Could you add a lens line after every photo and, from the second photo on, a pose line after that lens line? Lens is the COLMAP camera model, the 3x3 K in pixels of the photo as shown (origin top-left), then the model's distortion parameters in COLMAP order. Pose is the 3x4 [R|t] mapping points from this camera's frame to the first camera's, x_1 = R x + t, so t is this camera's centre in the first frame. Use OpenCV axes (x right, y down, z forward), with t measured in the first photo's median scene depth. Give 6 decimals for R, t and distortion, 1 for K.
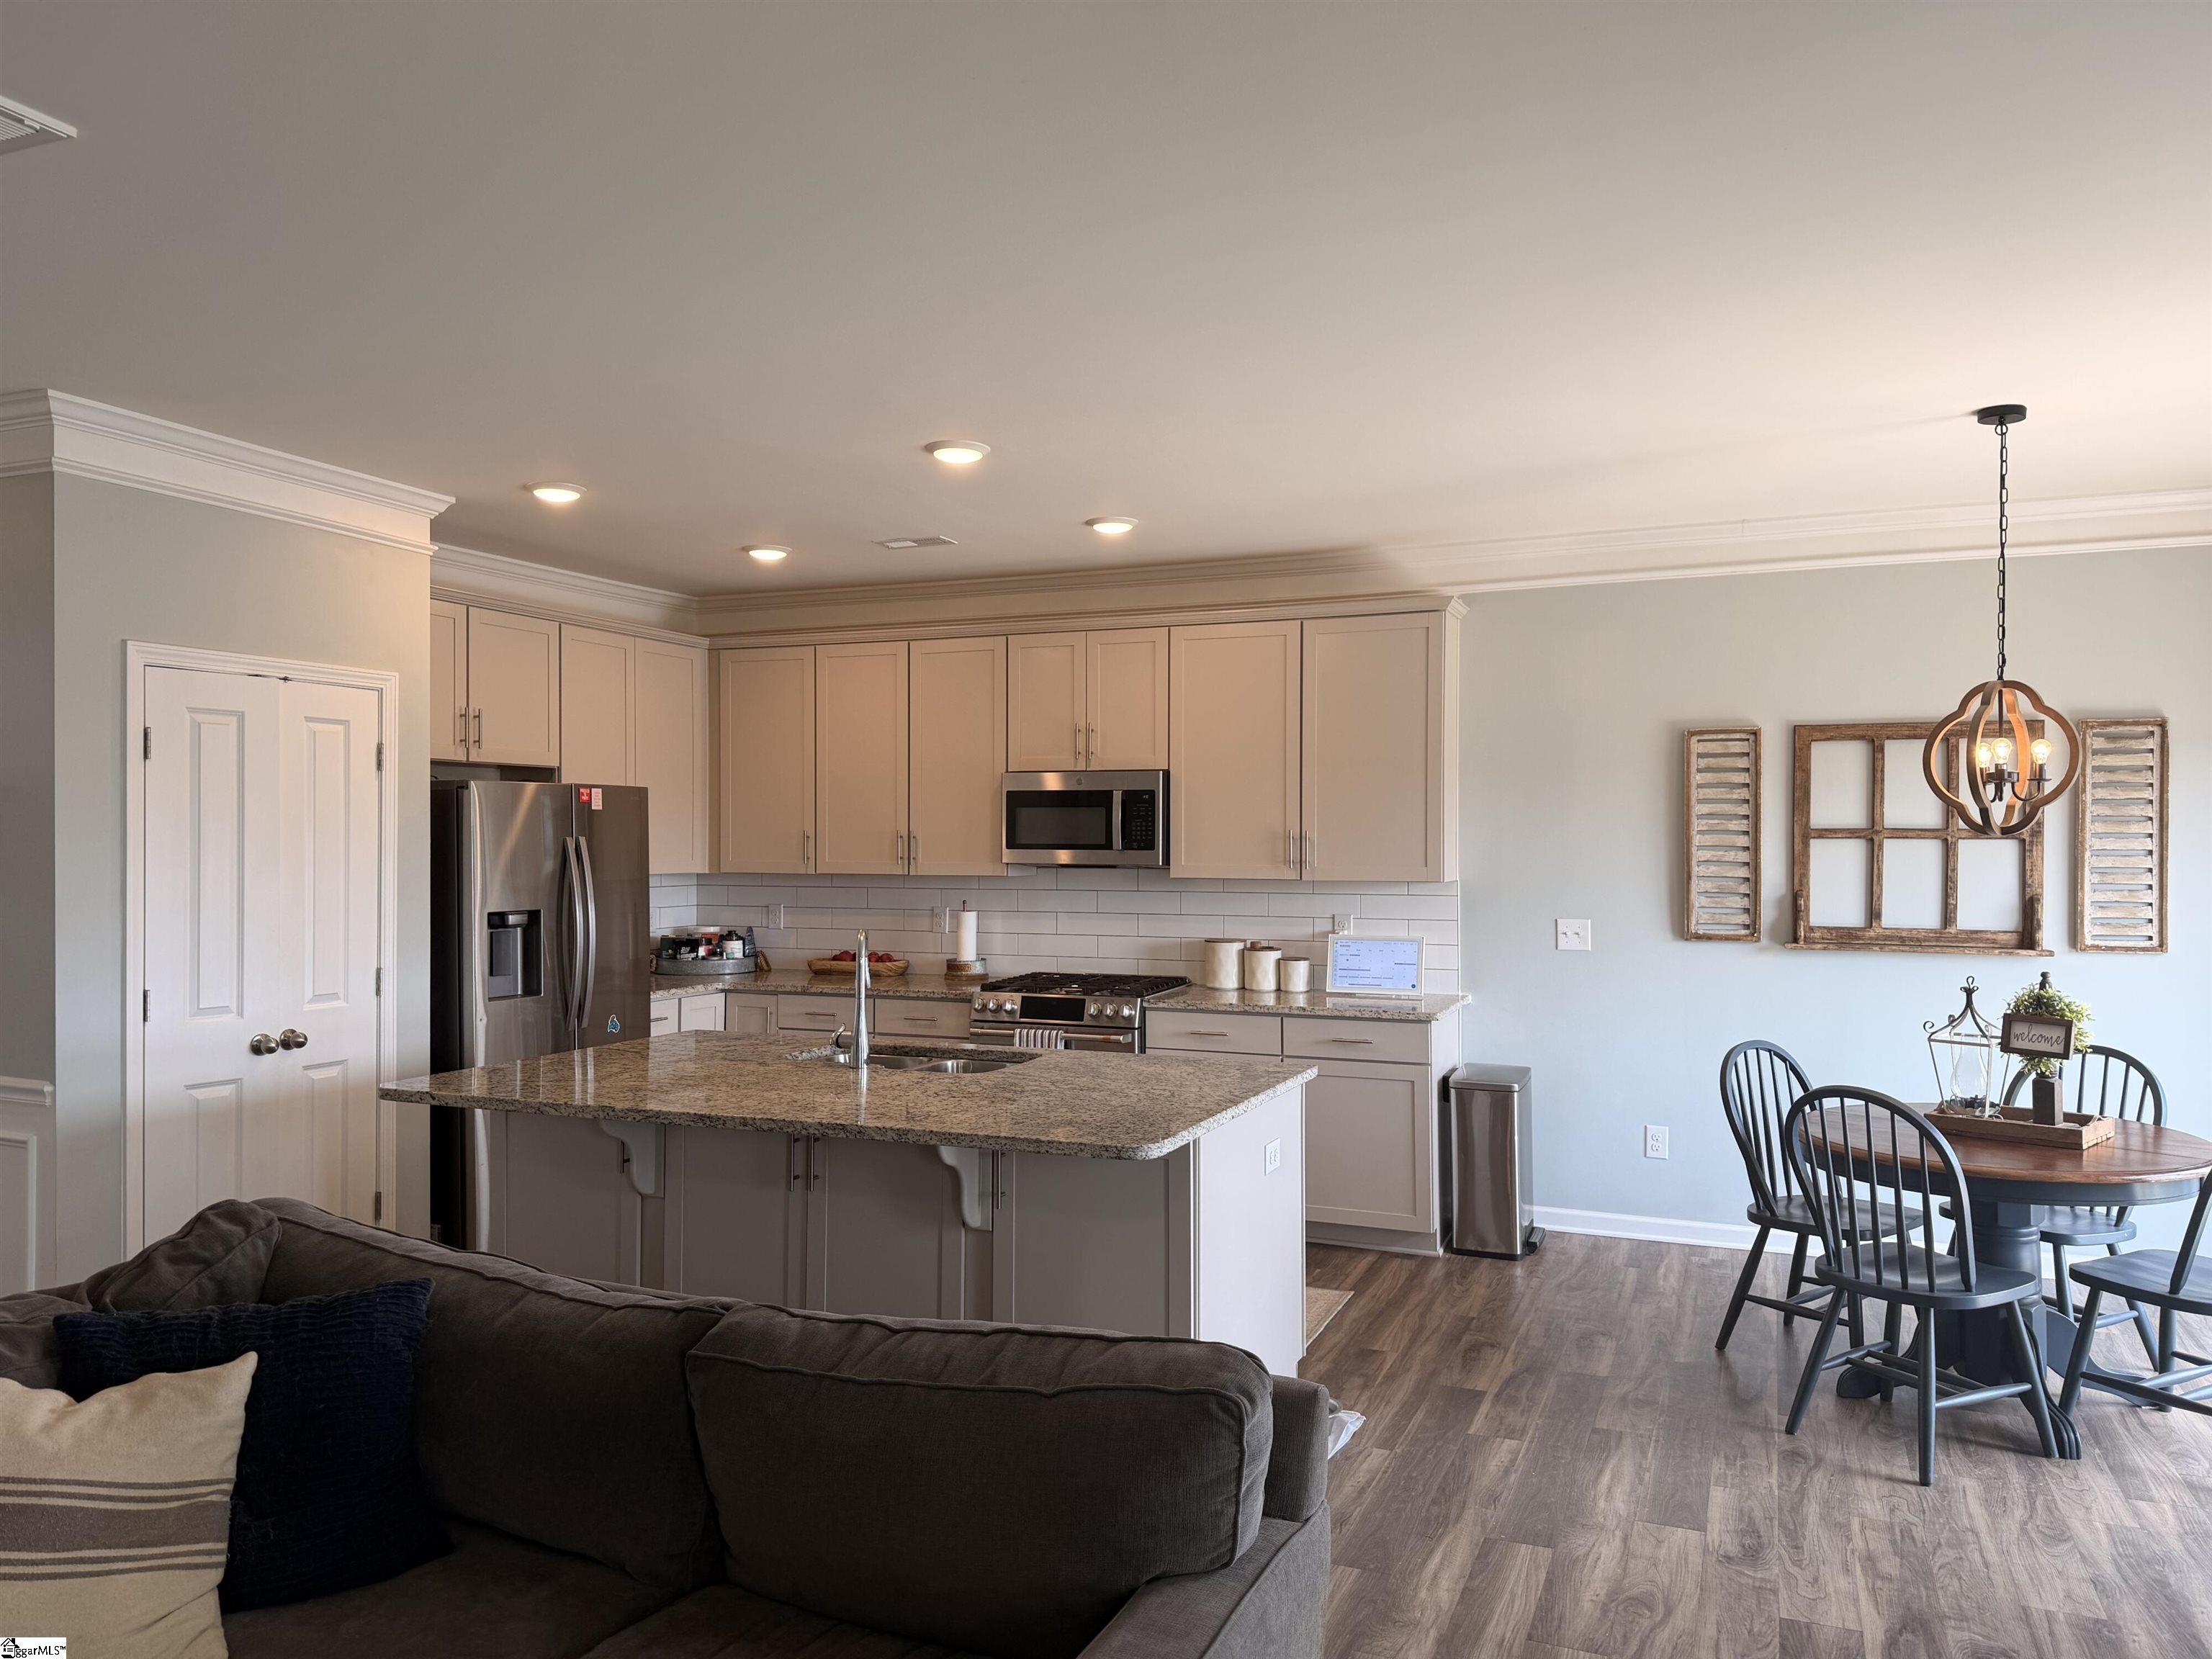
lens RADIAL K [[1555.5, 0, 1112.9], [0, 1555.5, 839.0], [0, 0, 1]] dist [0.026404, -0.031359]
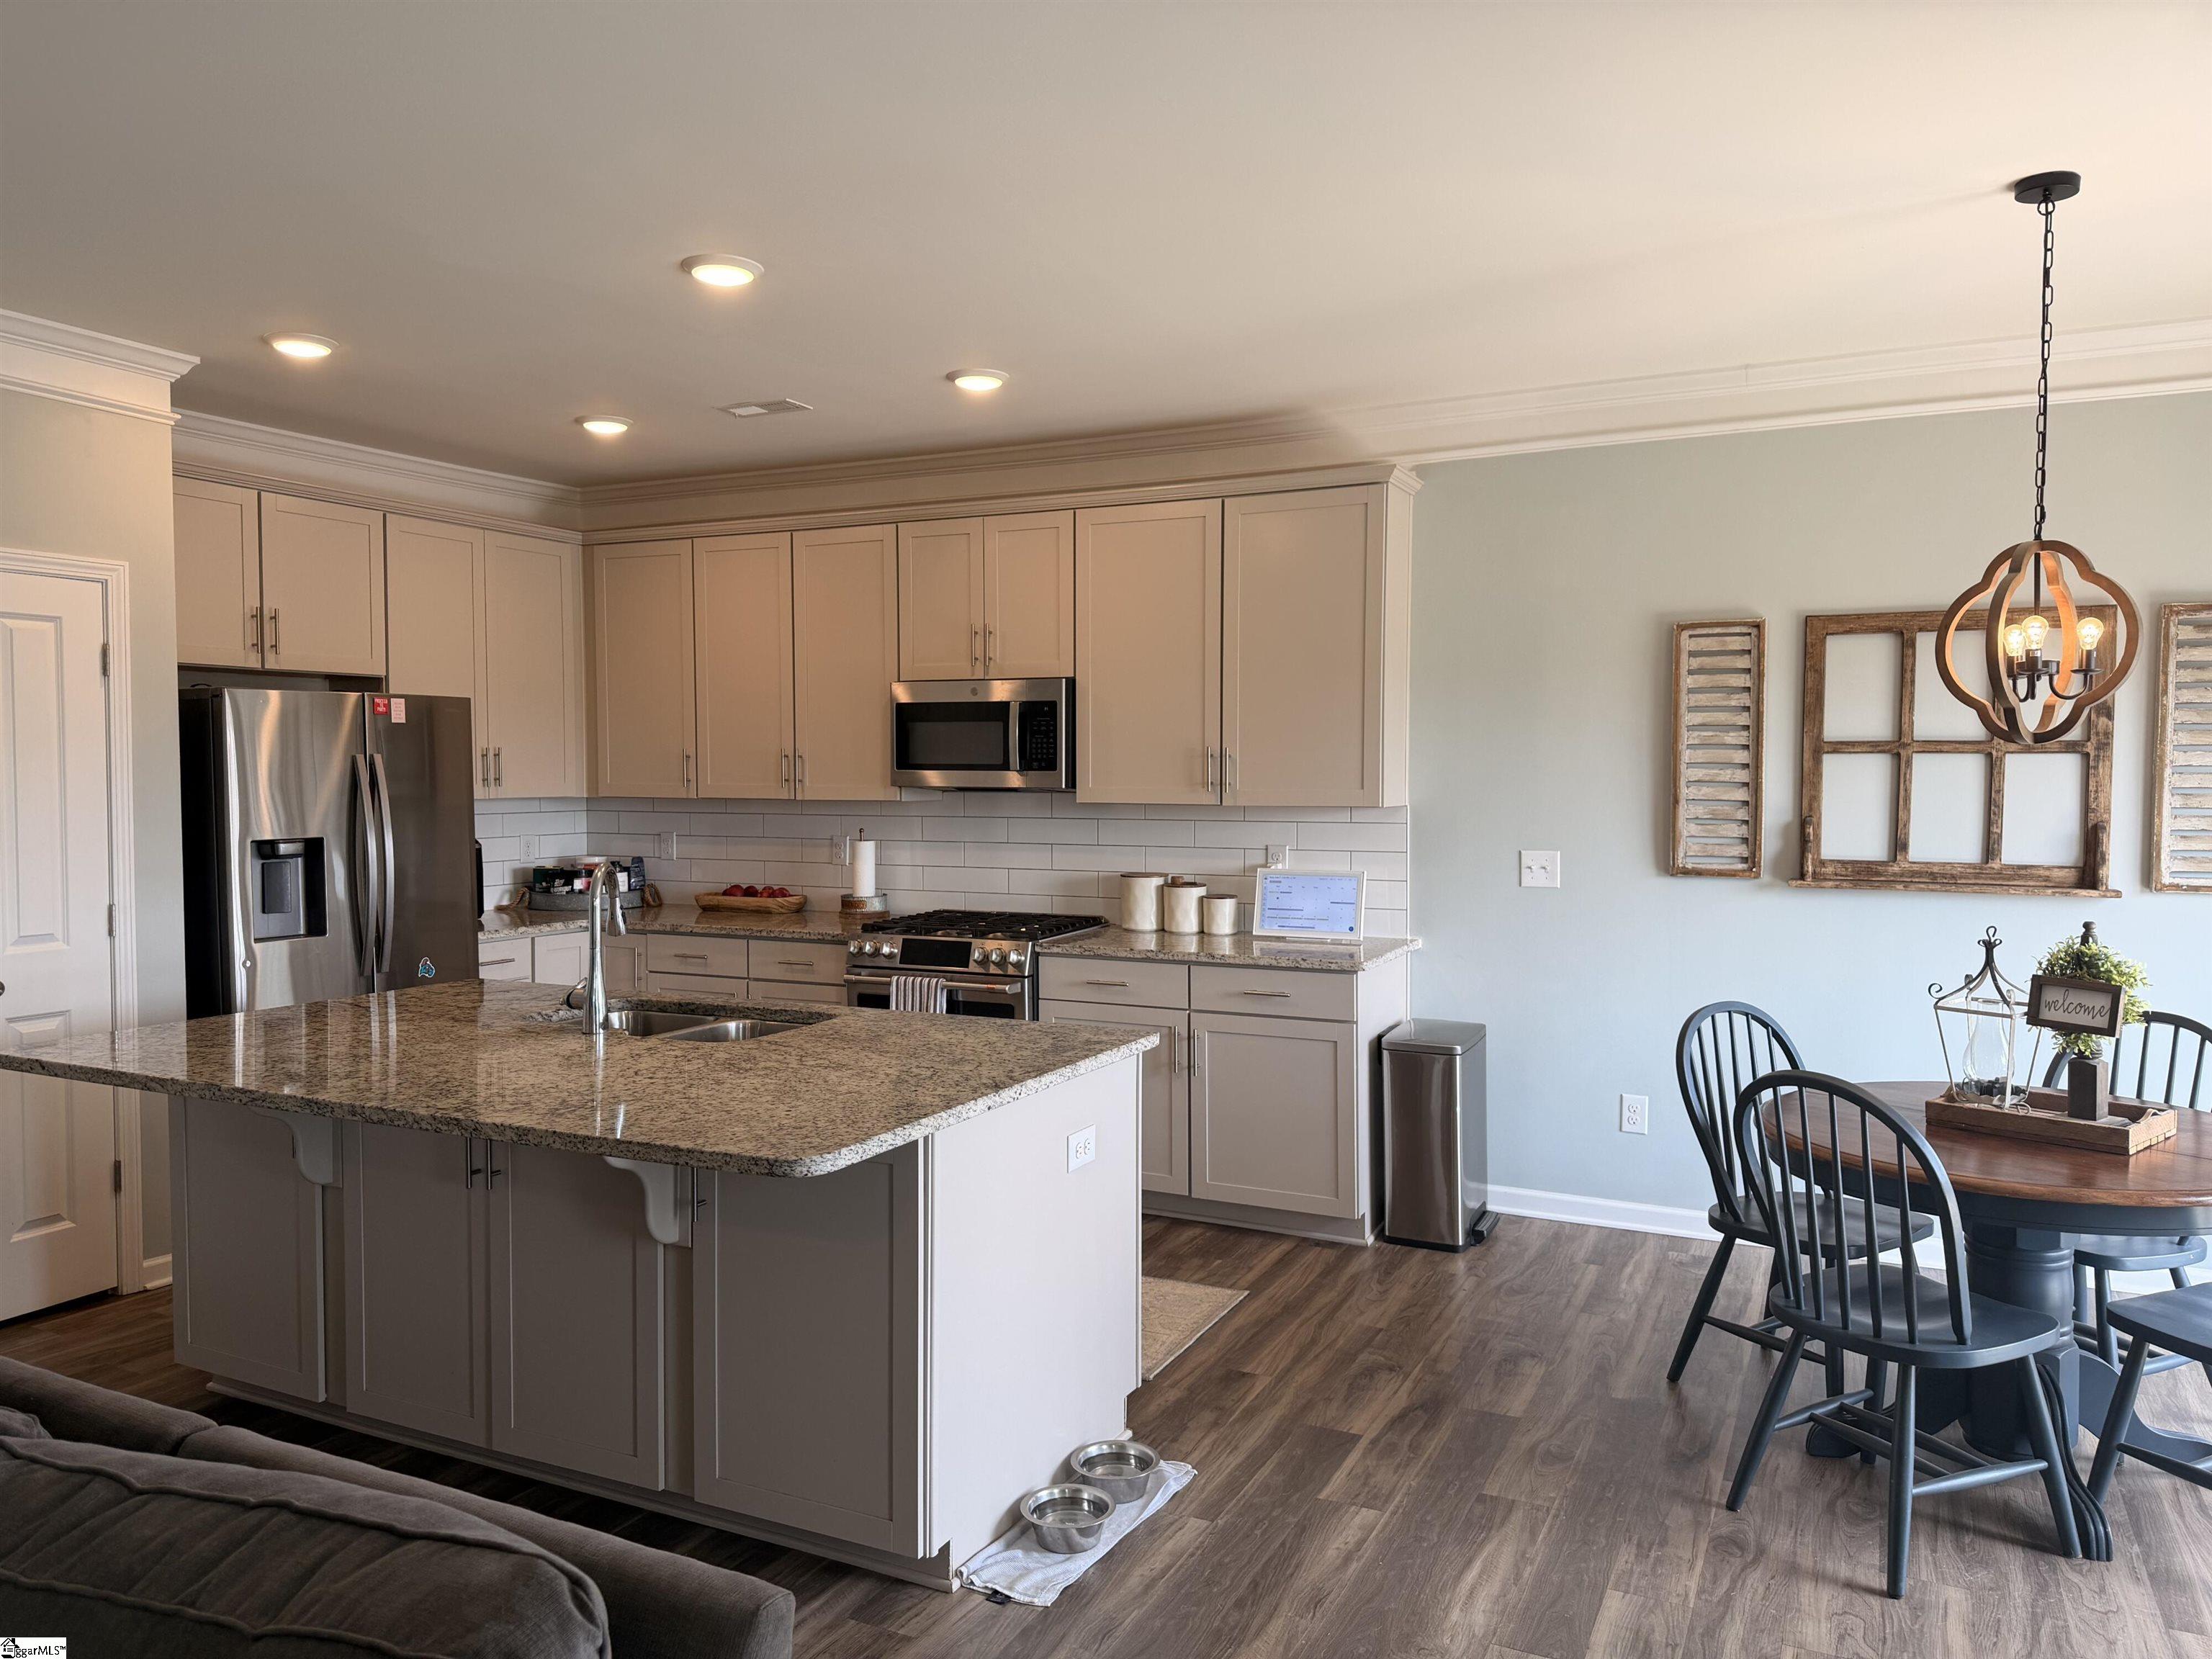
lens RADIAL K [[1557.7, 0, 1106.0], [0, 1557.7, 829.5], [0, 0, 1]] dist [0.024654, -0.028753]
pose [[0.998144, 0.001125, -0.060880, 0.146254], [0.001357, 0.999170, 0.040700, 0.007012], [0.060876, -0.040707, 0.997315, 0.186205]]
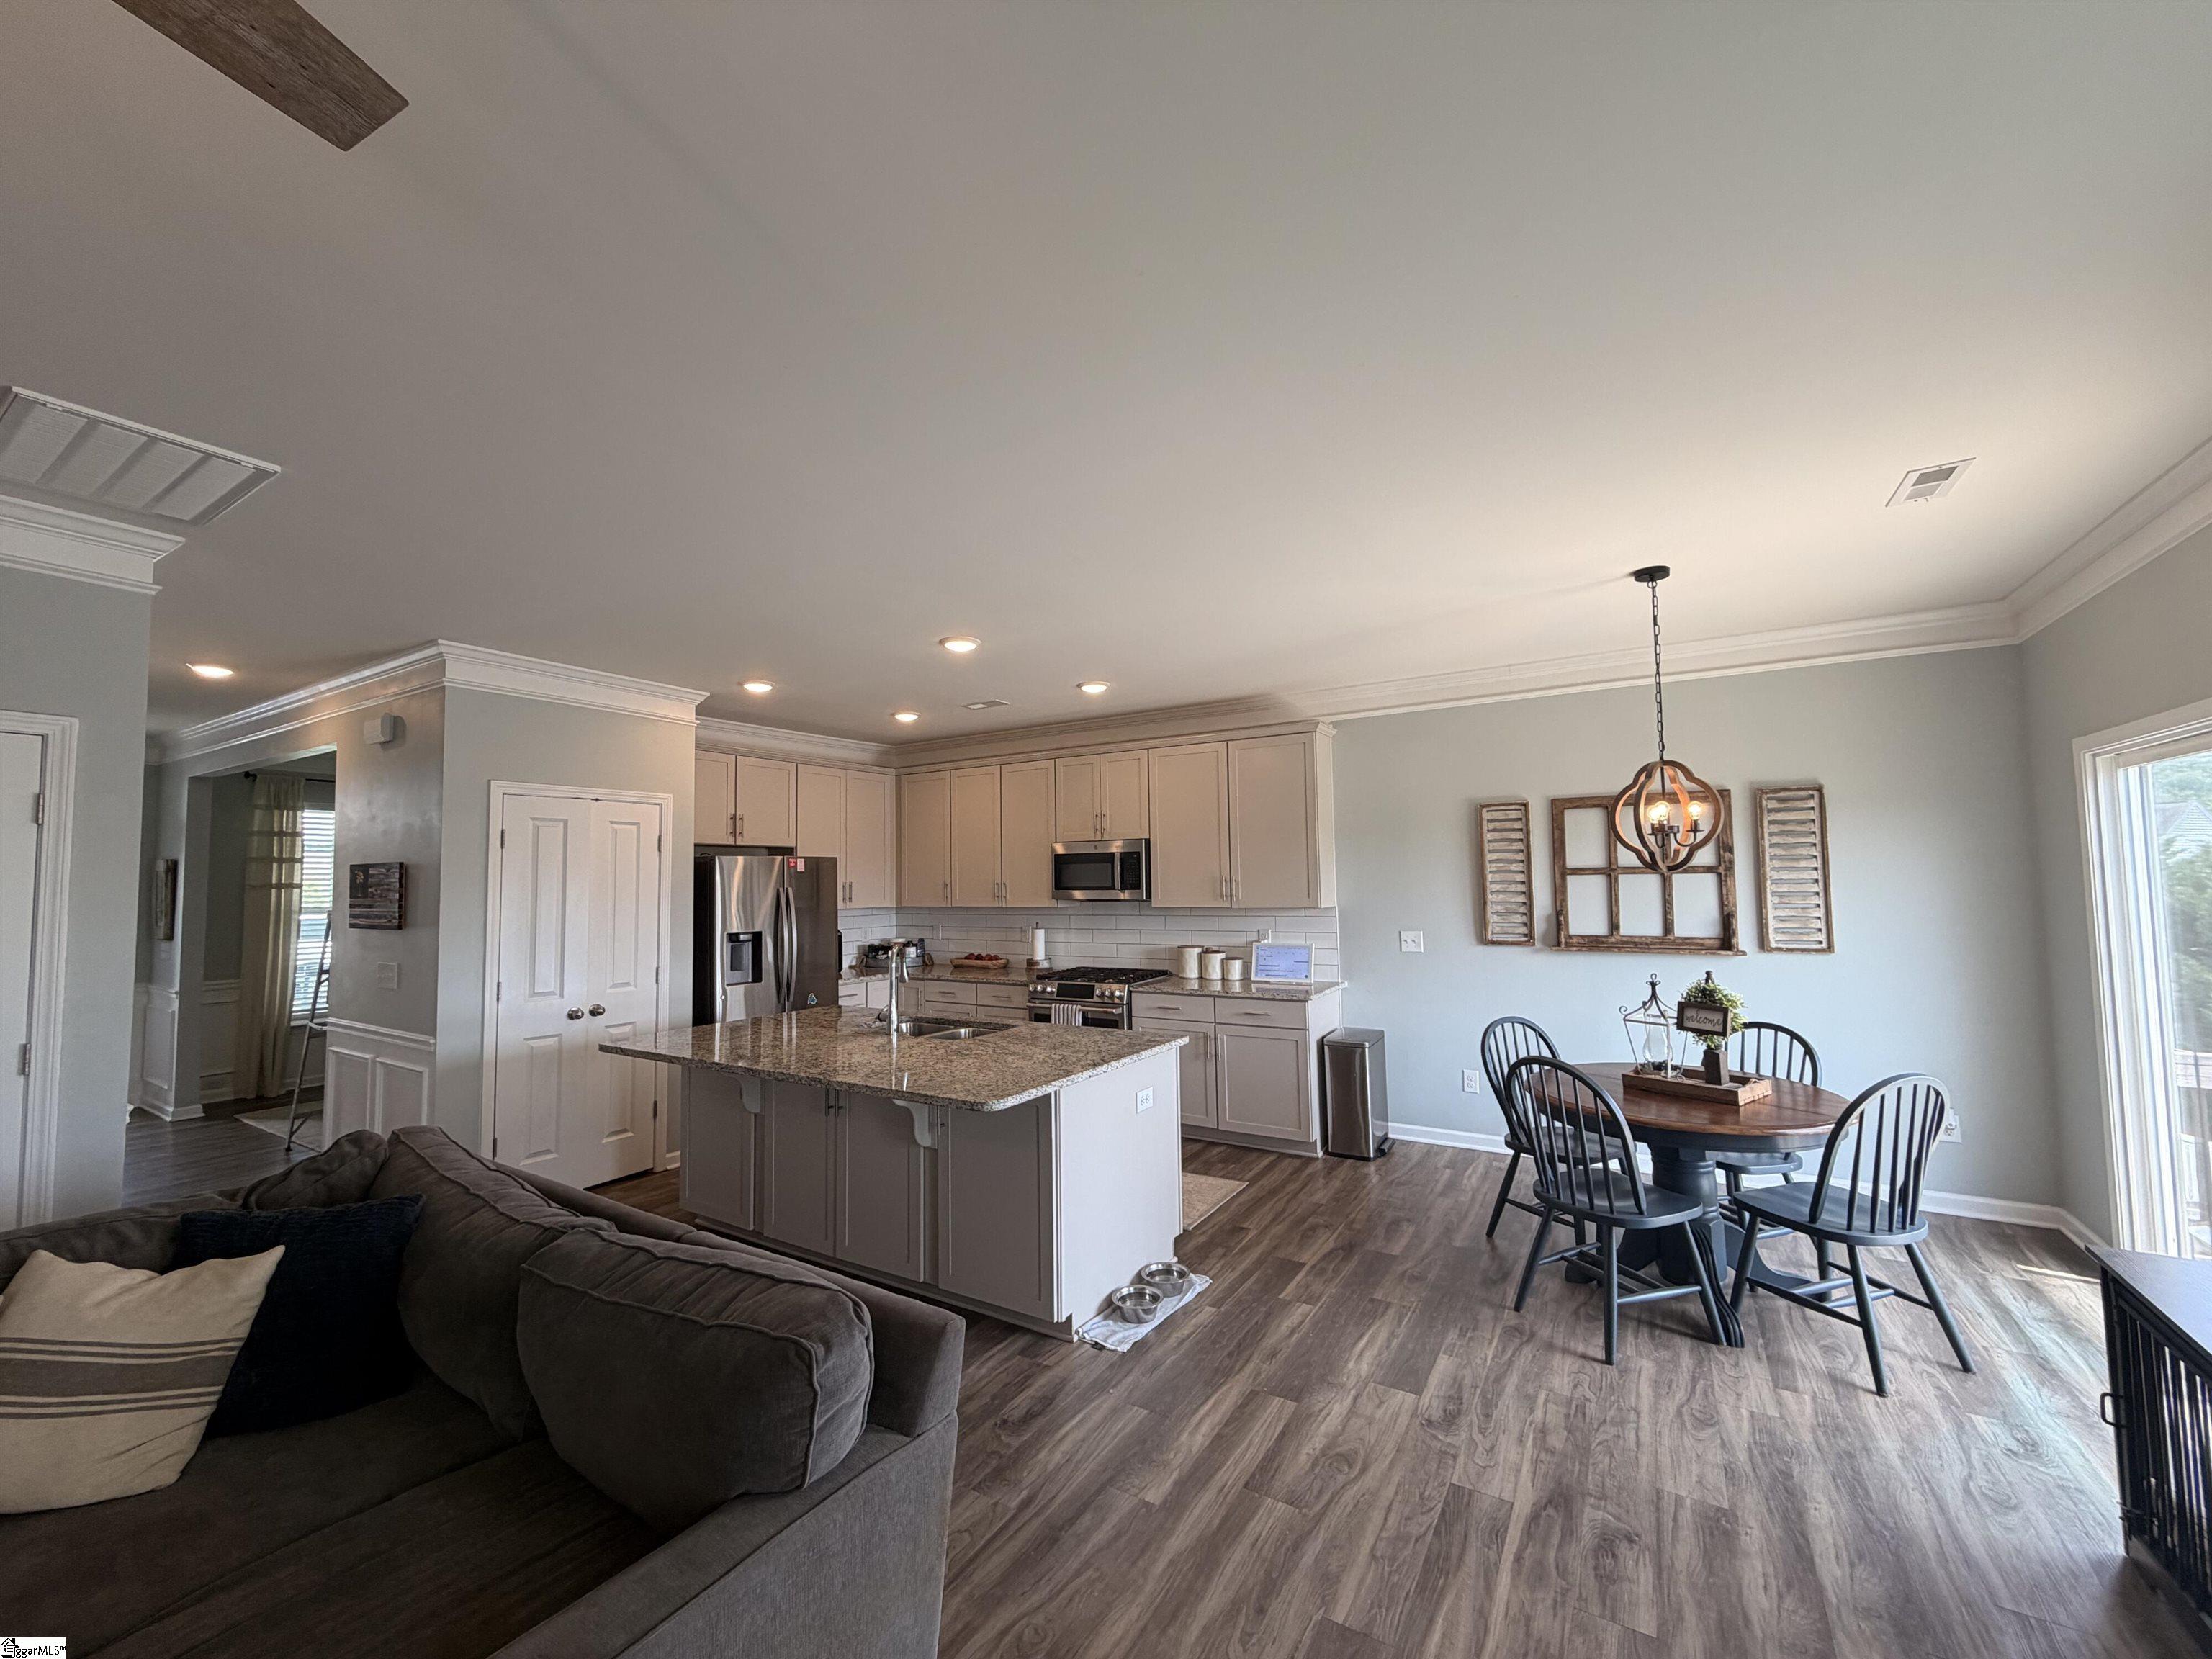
lens RADIAL K [[875.5, 0, 1102.1], [0, 875.5, 830.1], [0, 0, 1]] dist [-0.001908, 0.000246]
pose [[0.986973, -0.026845, -0.158633, 0.179834], [0.017585, 0.998074, -0.059495, -0.001547], [0.159925, 0.055931, 0.985543, 0.140575]]
